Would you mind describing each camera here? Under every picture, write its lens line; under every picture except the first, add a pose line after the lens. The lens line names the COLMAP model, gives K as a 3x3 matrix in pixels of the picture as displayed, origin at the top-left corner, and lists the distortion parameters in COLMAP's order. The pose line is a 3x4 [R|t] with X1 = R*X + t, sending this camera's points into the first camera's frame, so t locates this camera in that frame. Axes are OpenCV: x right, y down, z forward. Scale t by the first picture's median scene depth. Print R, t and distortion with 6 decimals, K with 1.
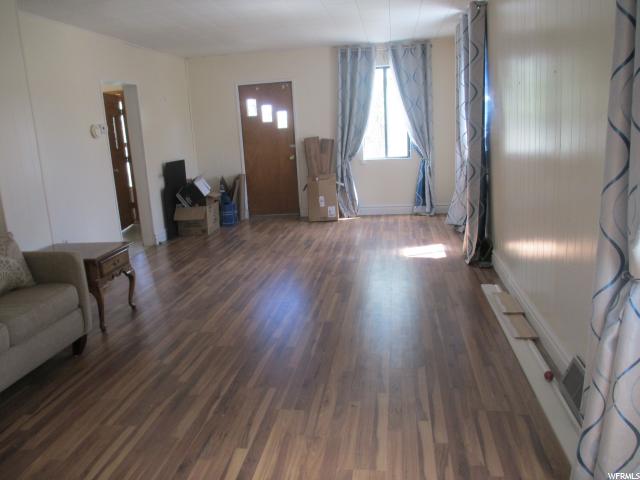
lens RADIAL K [[540.8, 0, 322.4], [0, 540.8, 240.7], [0, 0, 1]] dist [-0.053428, 0.004796]
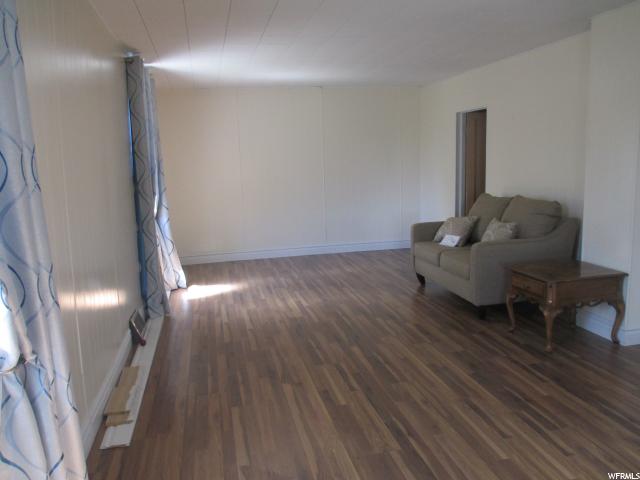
lens RADIAL K [[540.8, 0, 322.4], [0, 540.8, 240.7], [0, 0, 1]] dist [-0.053428, 0.004796]
pose [[-0.937892, 0.131347, -0.321103, 0.369147], [0.005281, 0.930858, 0.365342, -0.529224], [0.346888, 0.340956, -0.873738, 2.235502]]
